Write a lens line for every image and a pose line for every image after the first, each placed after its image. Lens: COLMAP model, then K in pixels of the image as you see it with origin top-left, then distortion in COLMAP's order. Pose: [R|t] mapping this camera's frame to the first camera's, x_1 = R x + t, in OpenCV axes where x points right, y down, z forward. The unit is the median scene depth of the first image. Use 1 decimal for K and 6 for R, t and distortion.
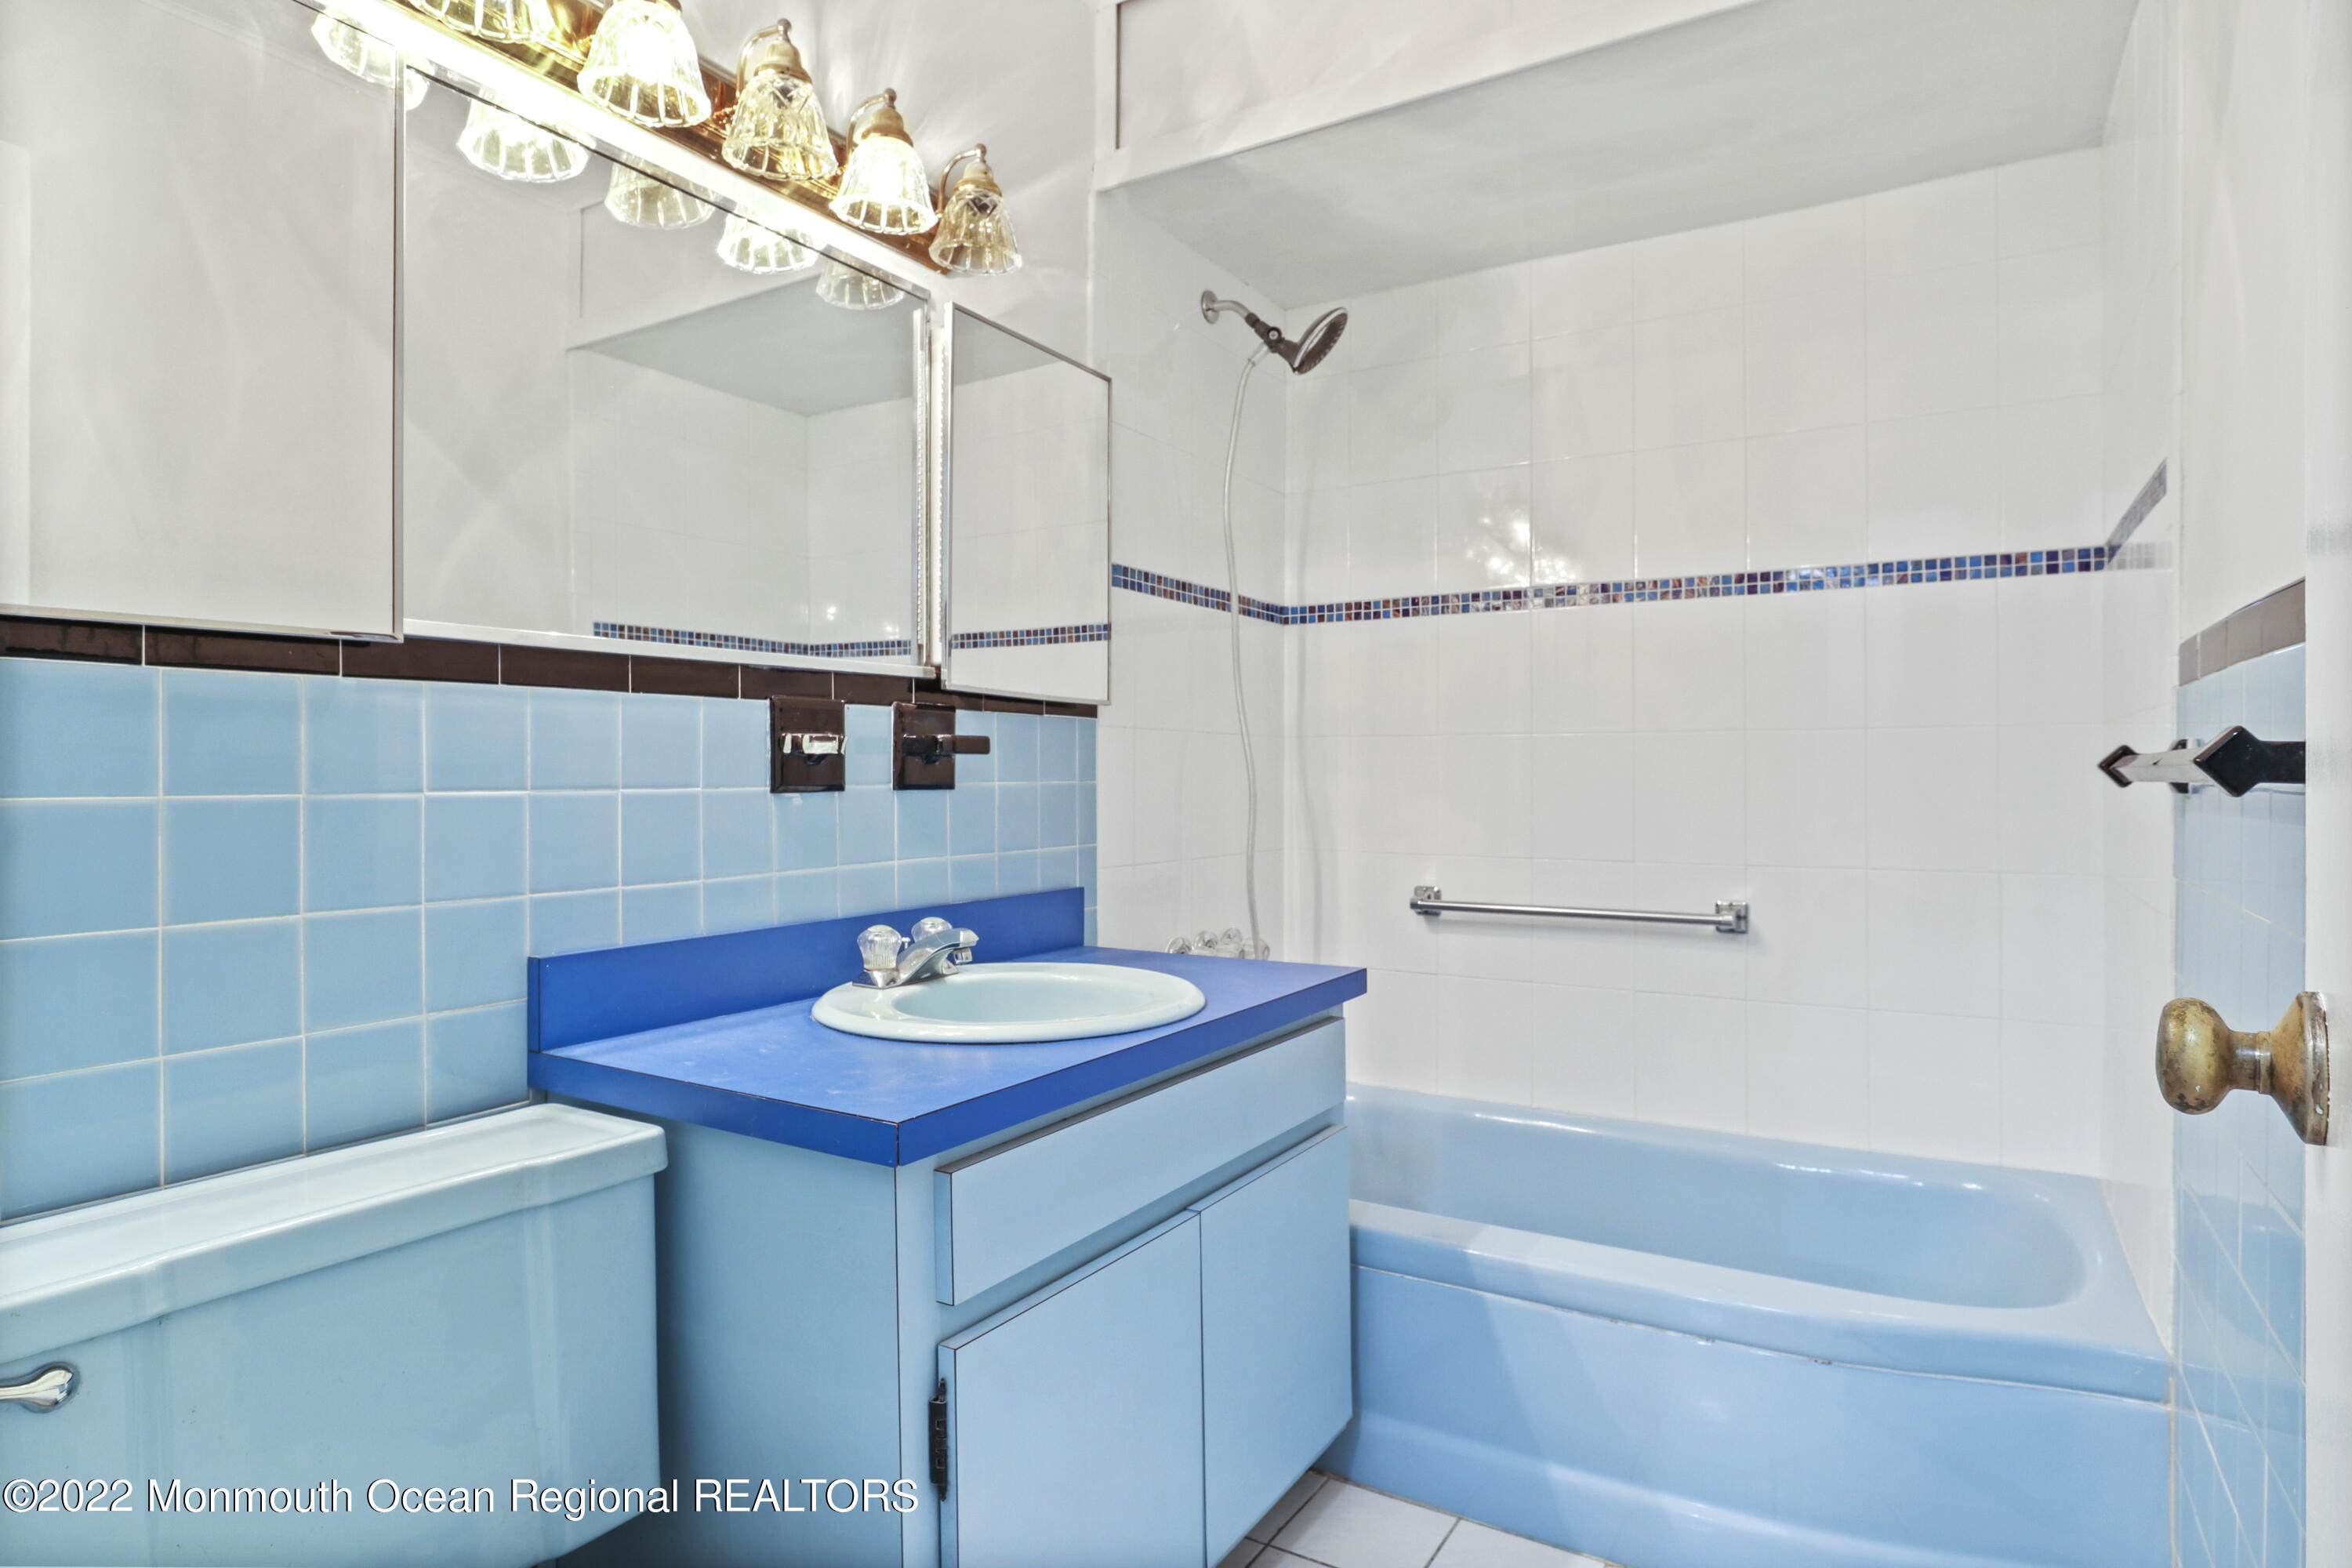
lens RADIAL K [[1305.6, 0, 1167.0], [0, 1305.6, 782.2], [0, 0, 1]] dist [0.003590, 0.005400]
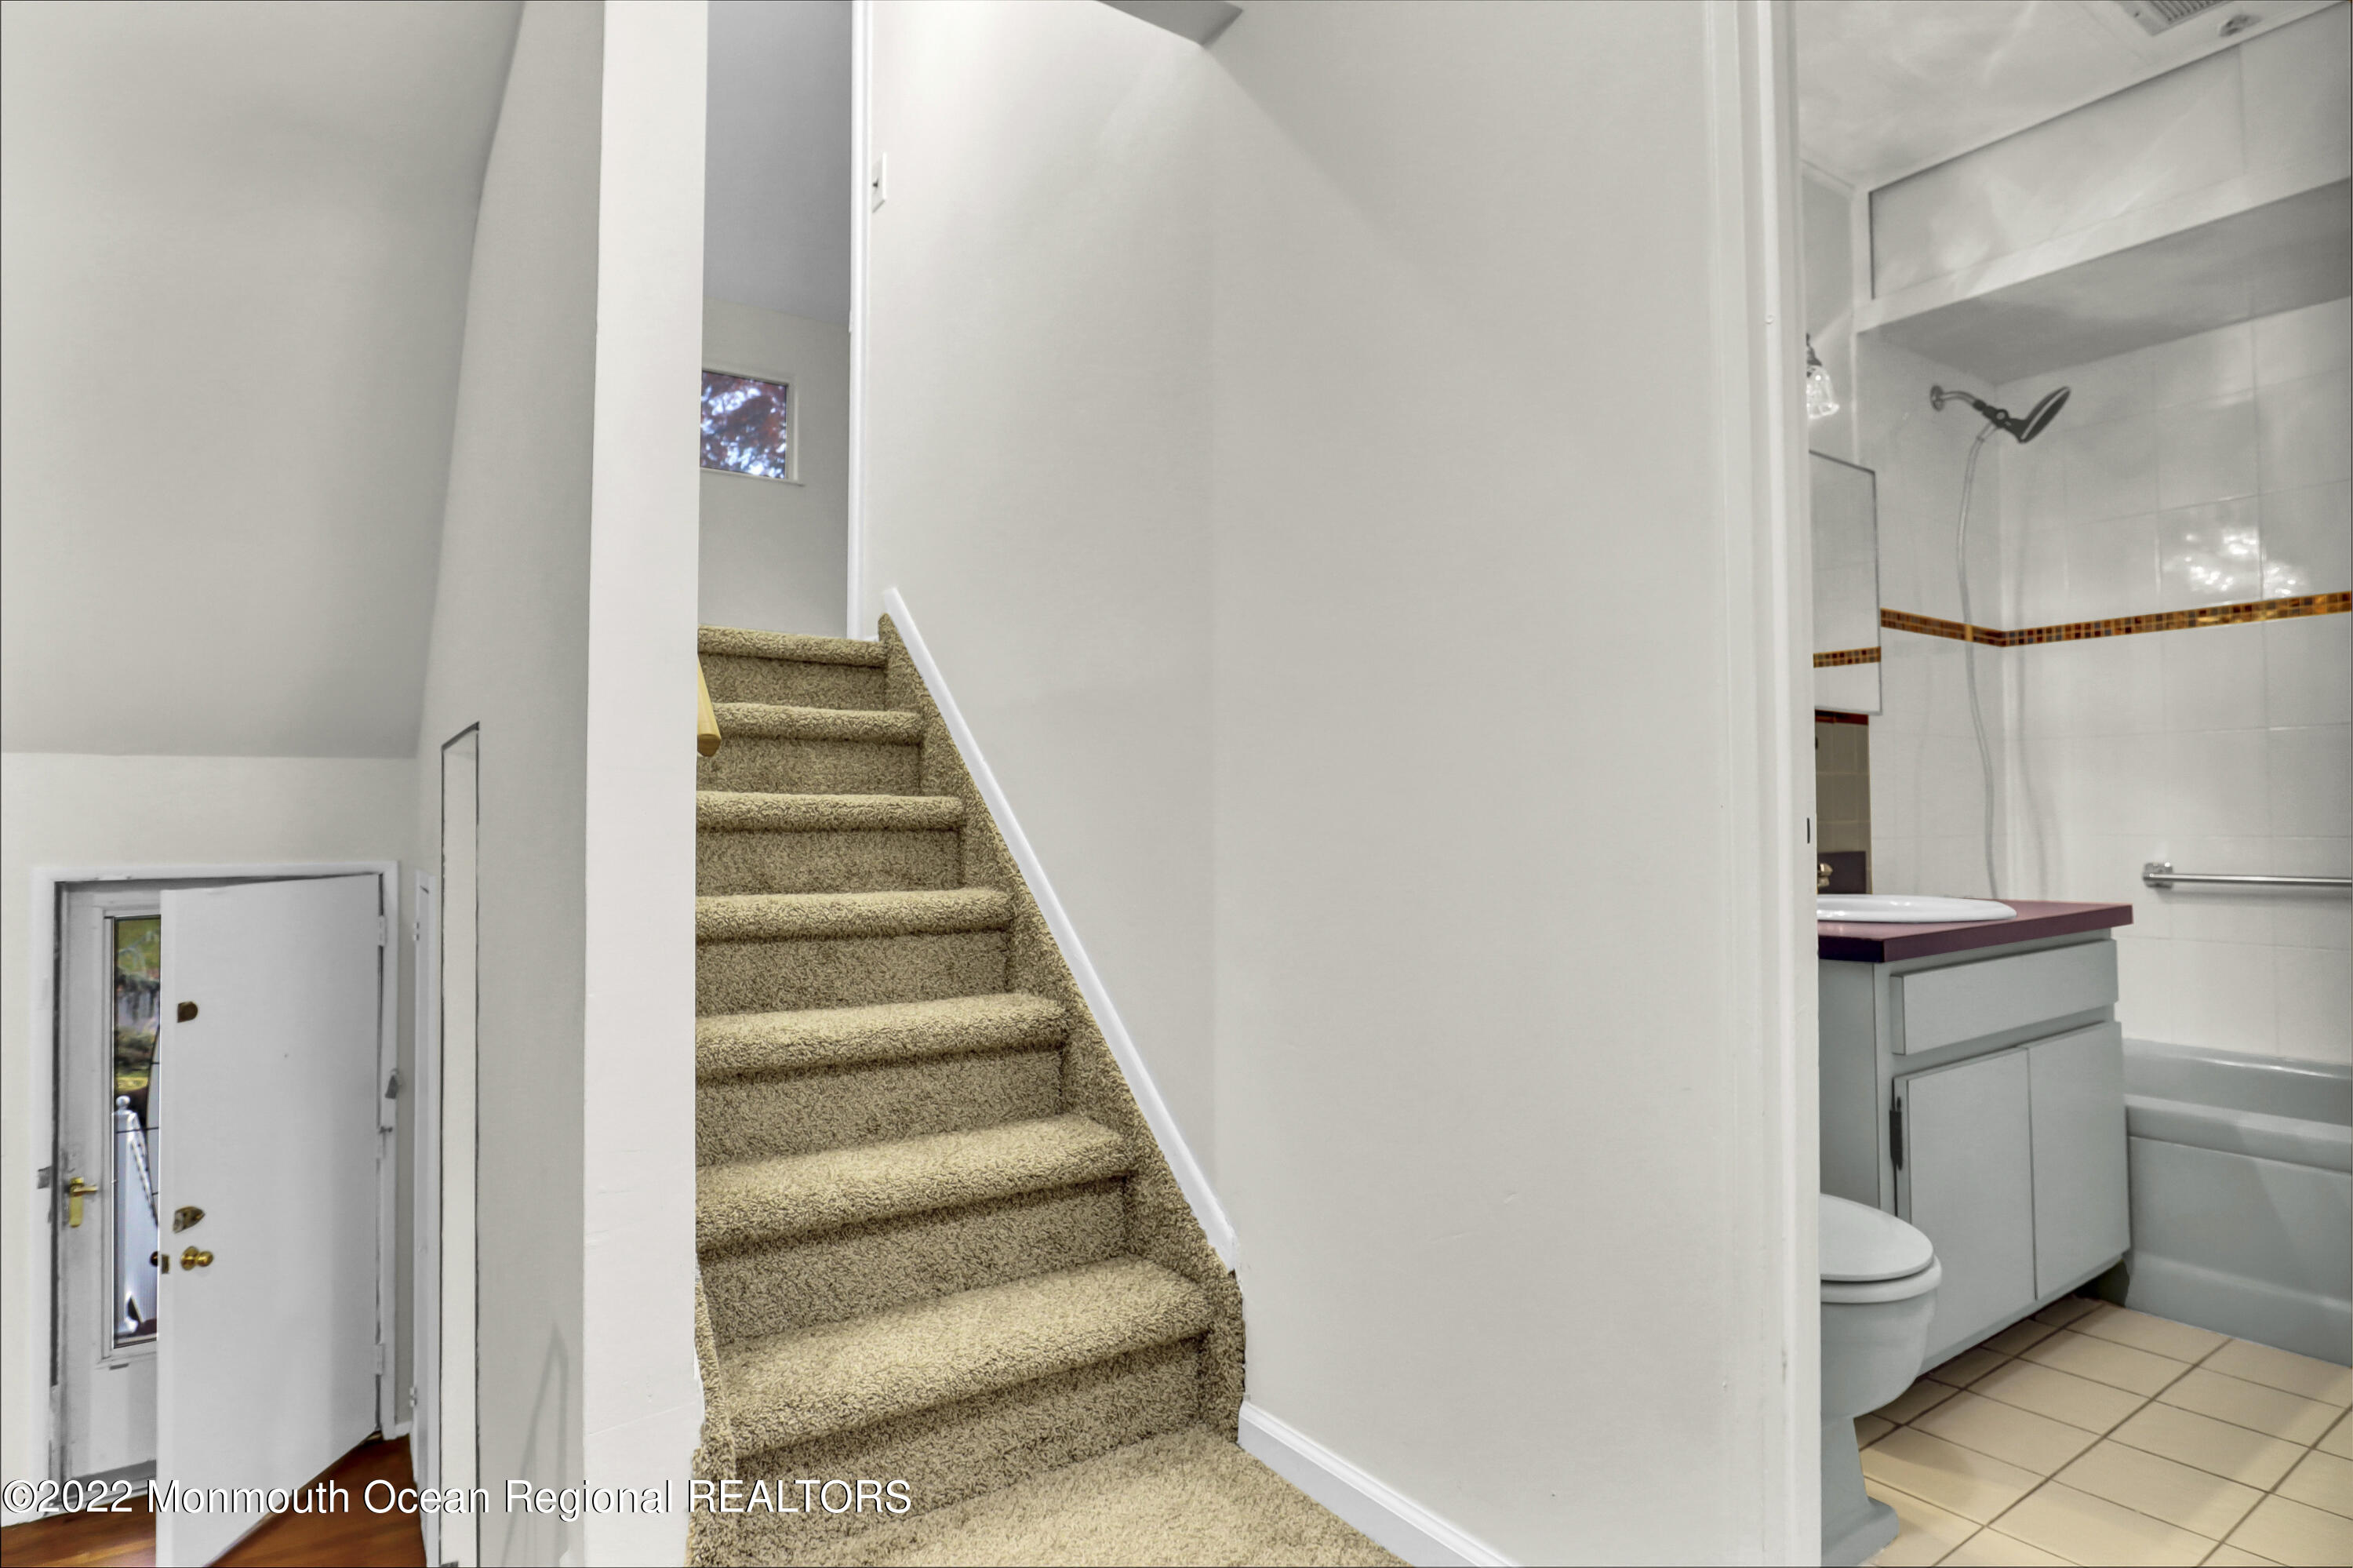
lens RADIAL K [[1306.2, 0, 1188.9], [0, 1306.2, 789.1], [0, 0, 1]] dist [0.003590, 0.005400]
pose [[0.927777, -0.019680, -0.372615, -0.175204], [0.010177, 0.999571, -0.027452, 0.039438], [0.372996, 0.021678, 0.927580, -0.432153]]
